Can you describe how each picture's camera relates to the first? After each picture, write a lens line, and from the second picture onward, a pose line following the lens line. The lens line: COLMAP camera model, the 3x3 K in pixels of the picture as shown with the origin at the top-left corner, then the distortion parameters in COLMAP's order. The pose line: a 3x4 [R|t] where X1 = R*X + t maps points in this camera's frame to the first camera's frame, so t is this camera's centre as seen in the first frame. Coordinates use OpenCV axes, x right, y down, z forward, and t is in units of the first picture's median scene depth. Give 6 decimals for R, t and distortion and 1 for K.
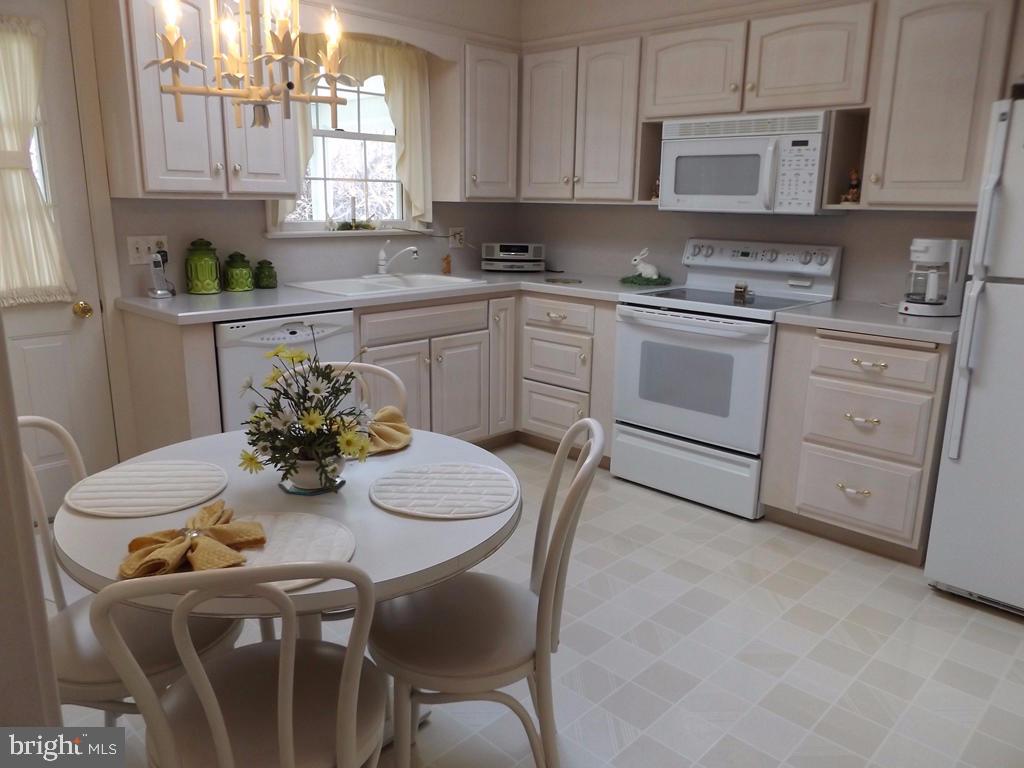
lens RADIAL K [[762.6, 0, 512.0], [0, 762.6, 384.0], [0, 0, 1]] dist [-0.004158, -0.001018]
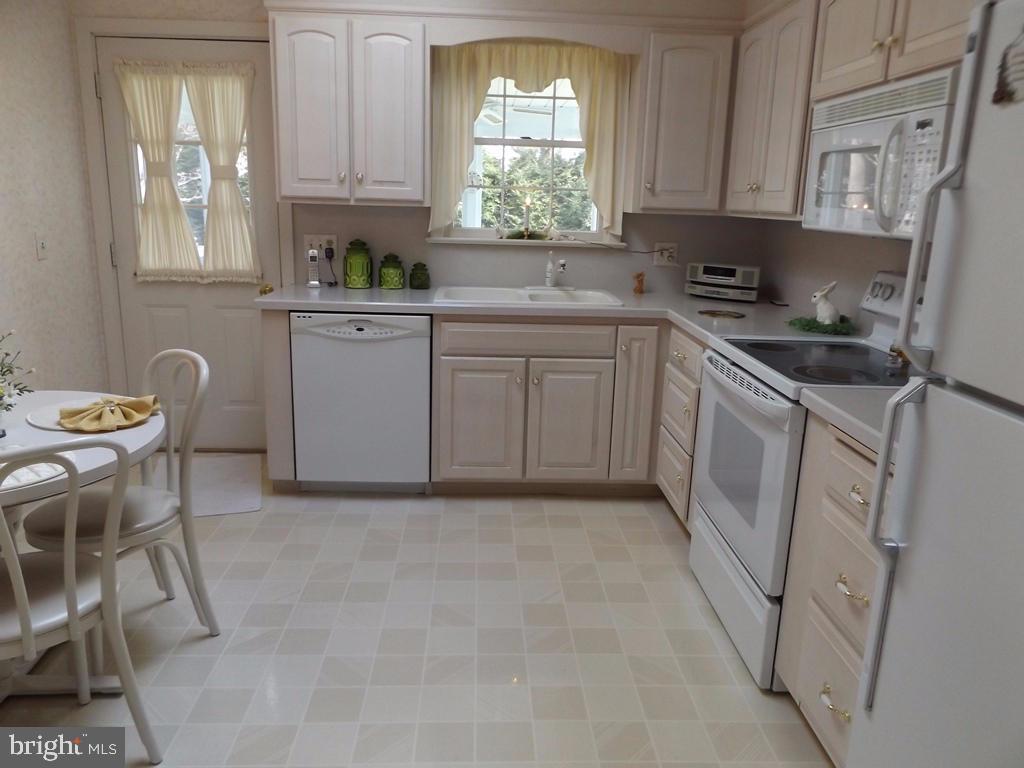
lens RADIAL K [[757.4, 0, 512.0], [0, 757.4, 384.0], [0, 0, 1]] dist [-0.011123, 0.002476]
pose [[0.727726, 0.169149, -0.664683, 0.476112], [-0.179952, 0.982250, 0.052943, -0.070294], [0.661839, 0.081083, 0.745248, 0.289310]]
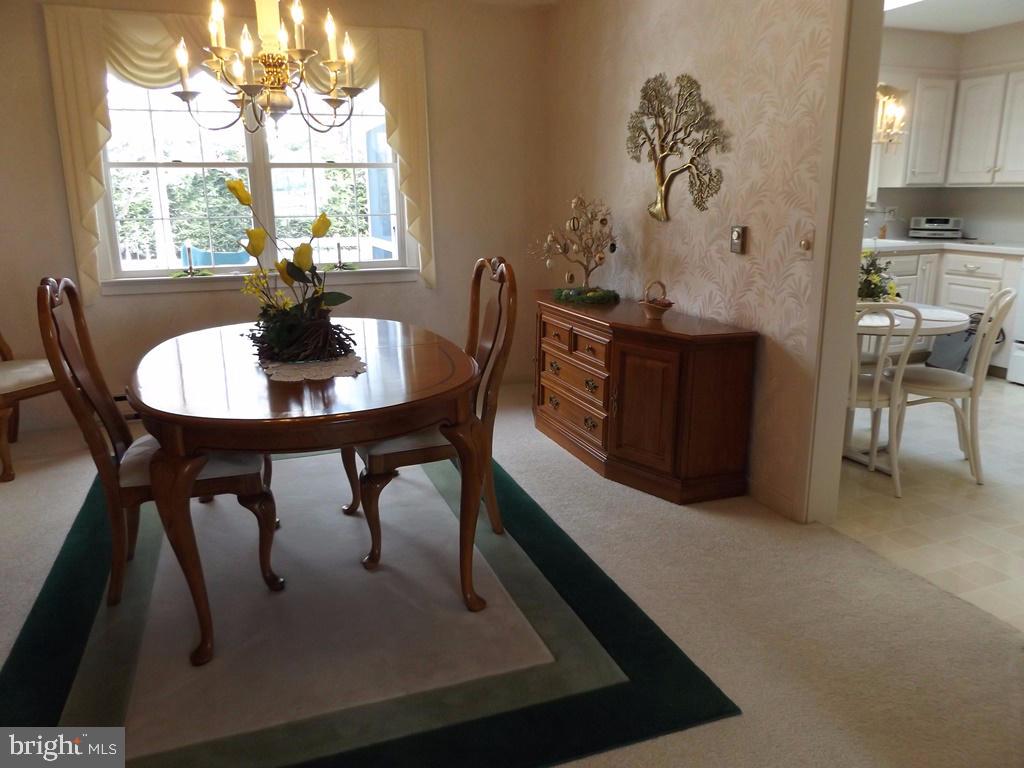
lens RADIAL K [[762.6, 0, 512.0], [0, 762.6, 384.0], [0, 0, 1]] dist [-0.004158, -0.001018]
pose [[0.902835, 0.083765, -0.421749, -0.100505], [-0.080203, 0.996434, 0.026216, 0.161672], [0.422441, 0.010157, 0.906334, -0.646447]]
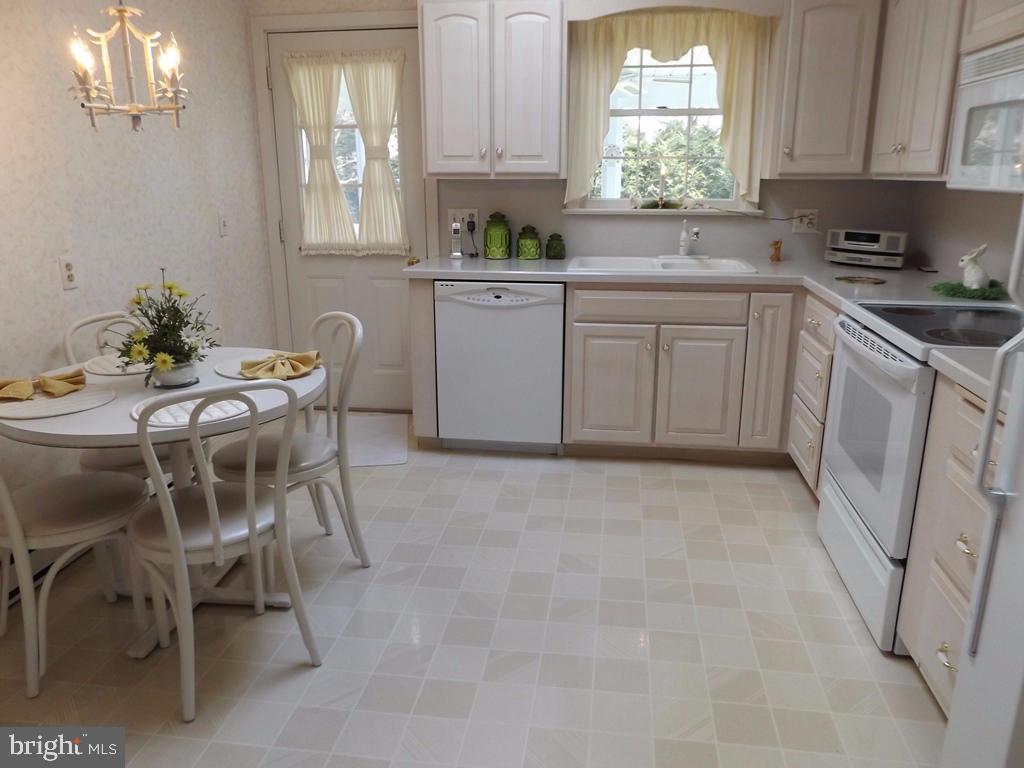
lens RADIAL K [[757.4, 0, 512.0], [0, 757.4, 384.0], [0, 0, 1]] dist [-0.011123, 0.002476]
pose [[0.590240, 0.201510, -0.781671, 0.514196], [-0.180087, 0.976807, 0.115831, -0.060782], [0.786883, 0.072401, 0.612840, 0.271820]]
